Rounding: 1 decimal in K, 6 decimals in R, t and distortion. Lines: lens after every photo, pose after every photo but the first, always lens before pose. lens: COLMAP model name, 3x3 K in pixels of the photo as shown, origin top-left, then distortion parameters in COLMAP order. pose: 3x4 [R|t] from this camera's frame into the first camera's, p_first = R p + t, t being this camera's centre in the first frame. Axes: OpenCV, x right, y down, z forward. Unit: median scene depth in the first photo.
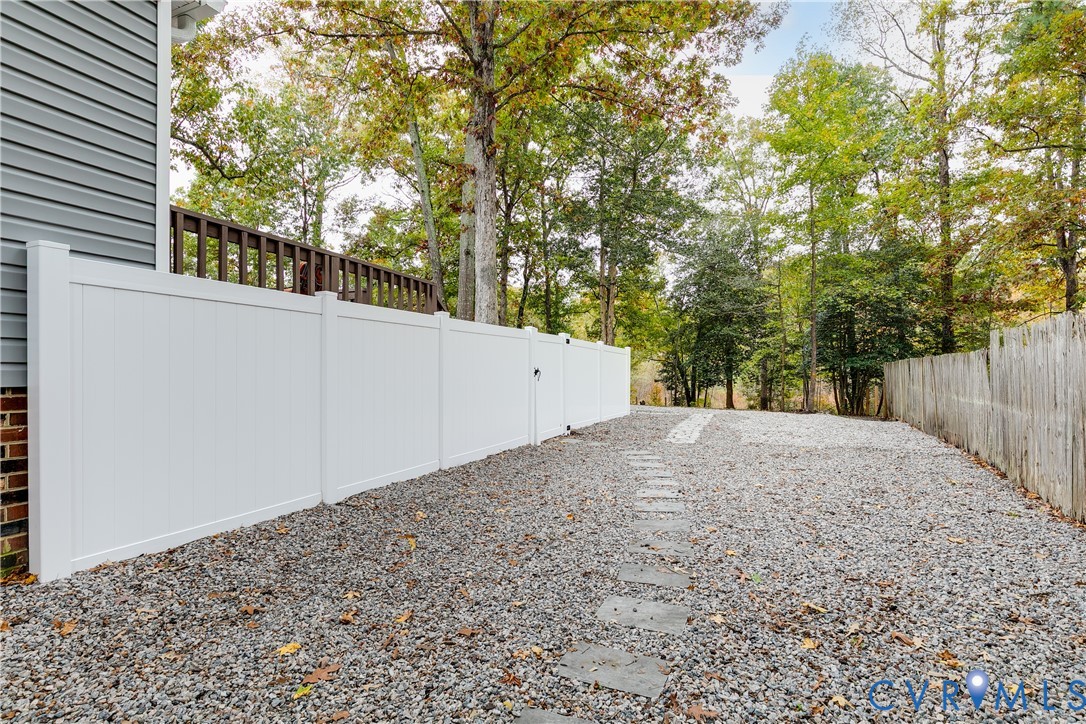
lens RADIAL K [[560.9, 0, 542.2], [0, 560.9, 365.4], [0, 0, 1]] dist [0.000809, 0.000012]
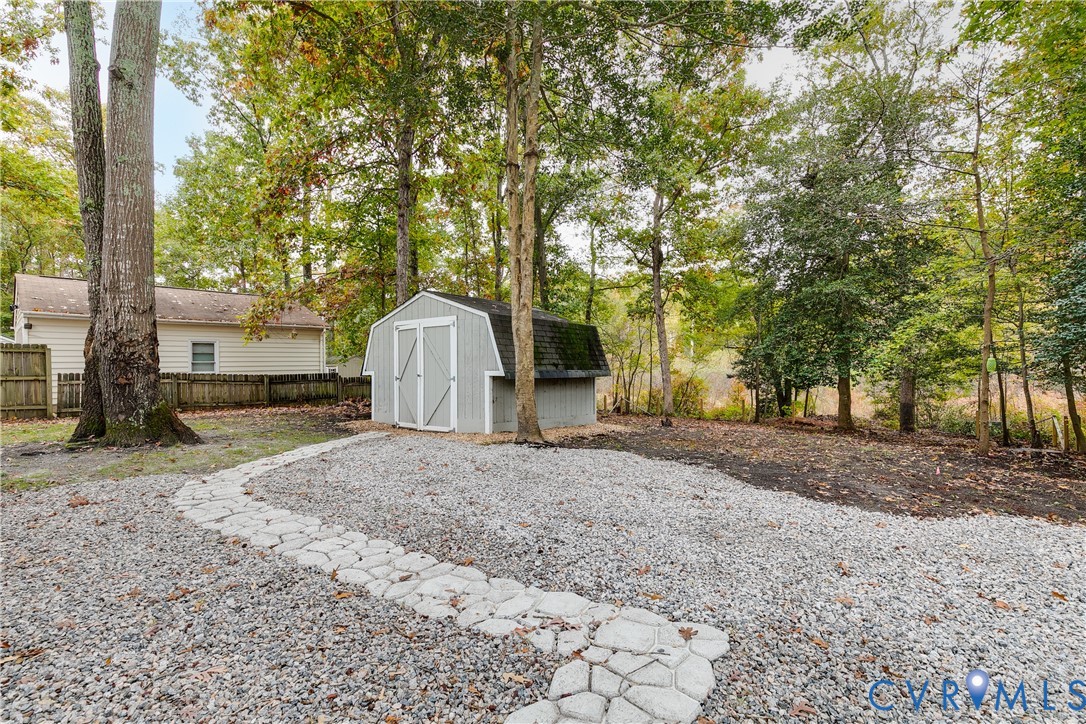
lens RADIAL K [[498.2, 0, 539.3], [0, 498.2, 360.3], [0, 0, 1]] dist [0.003814, 0.000685]
pose [[0.974520, -0.017305, -0.223633, 0.110218], [0.017880, 0.999840, 0.000548, 0.002520], [0.223587, -0.004533, 0.974673, 0.329960]]
